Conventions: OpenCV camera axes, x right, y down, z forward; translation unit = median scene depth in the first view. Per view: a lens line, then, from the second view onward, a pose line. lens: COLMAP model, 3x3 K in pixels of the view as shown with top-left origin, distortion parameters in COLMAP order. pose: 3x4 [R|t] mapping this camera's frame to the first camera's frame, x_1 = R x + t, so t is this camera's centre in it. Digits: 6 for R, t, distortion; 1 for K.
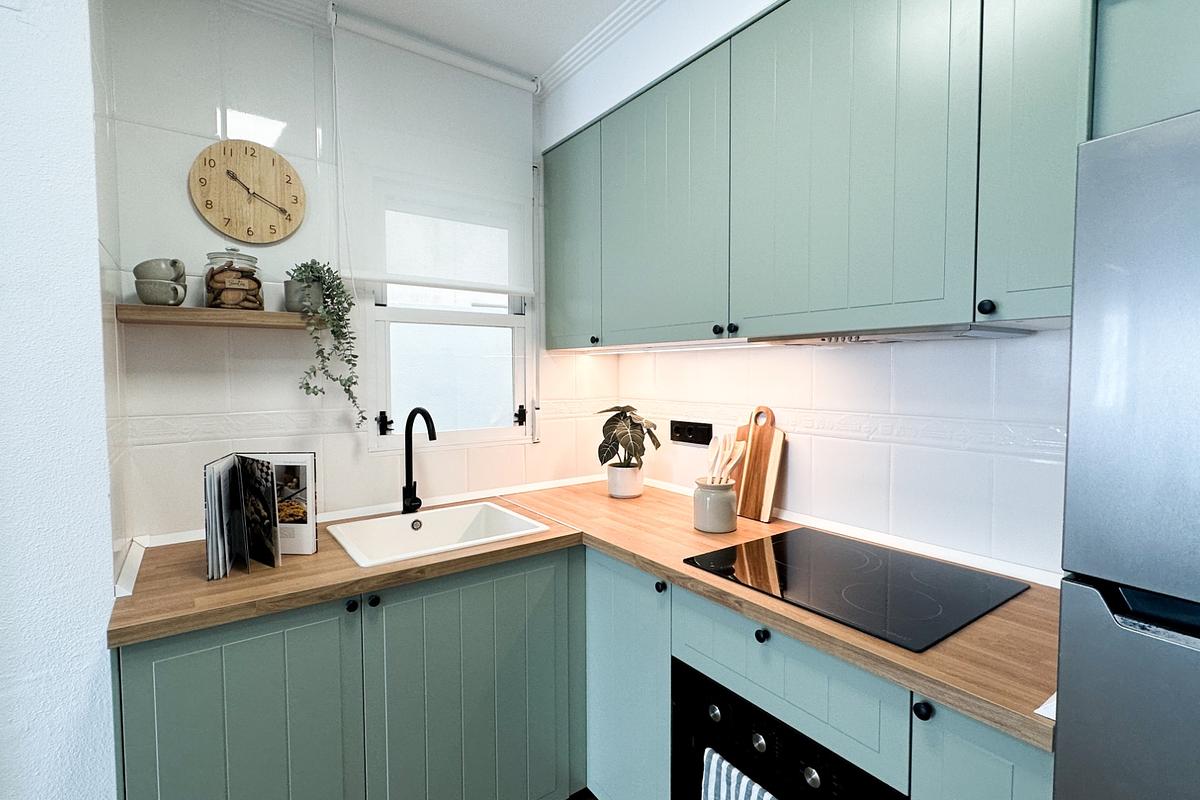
lens RADIAL K [[565.7, 0, 600.6], [0, 565.7, 397.5], [0, 0, 1]] dist [0.001757, -0.002116]
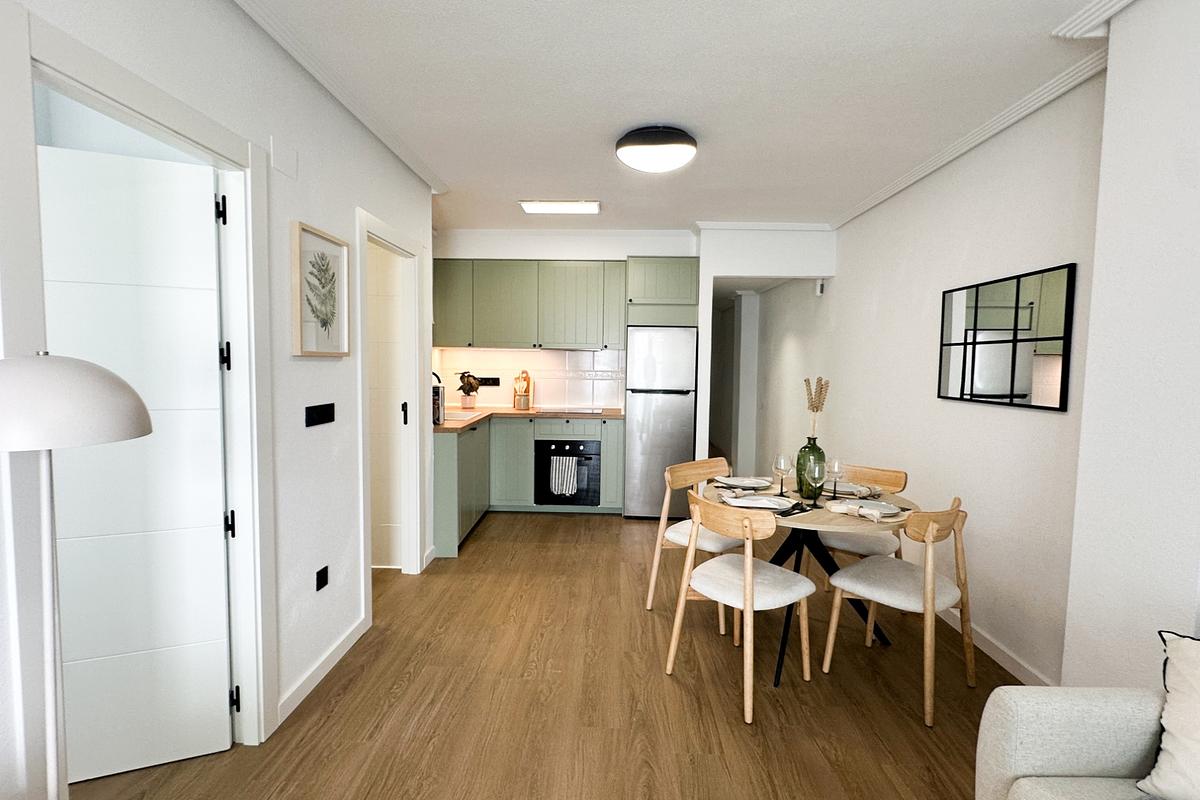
lens RADIAL K [[565.7, 0, 602.4], [0, 565.7, 396.7], [0, 0, 1]] dist [0.001757, -0.002116]
pose [[0.600404, -0.041034, 0.798643, -1.884295], [0.021420, 0.999150, 0.035233, 0.061162], [-0.799410, -0.004047, 0.600773, -1.119361]]
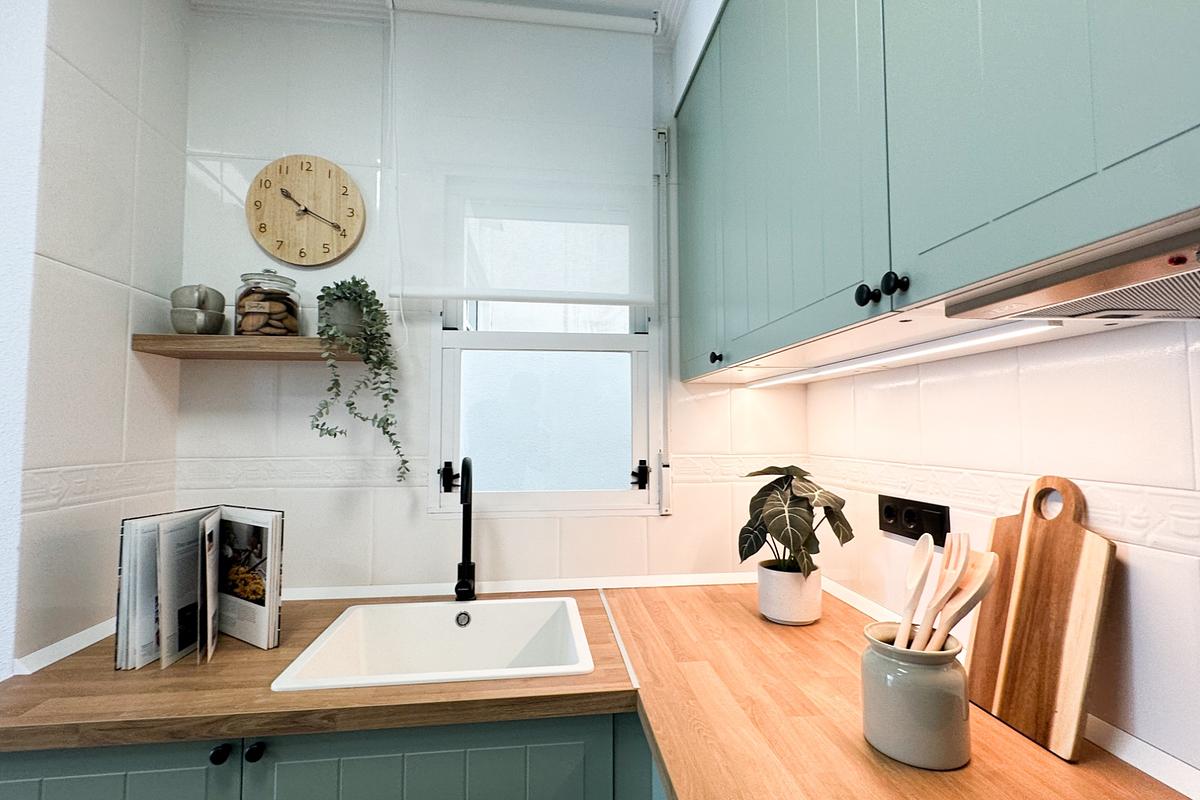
lens RADIAL K [[565.7, 0, 601.3], [0, 565.7, 396.5], [0, 0, 1]] dist [0.001757, -0.002116]
pose [[0.872301, -0.025459, -0.488305, 0.203013], [-0.025119, 0.994992, -0.096748, 0.005191], [0.488323, 0.096659, 0.867293, 0.444275]]
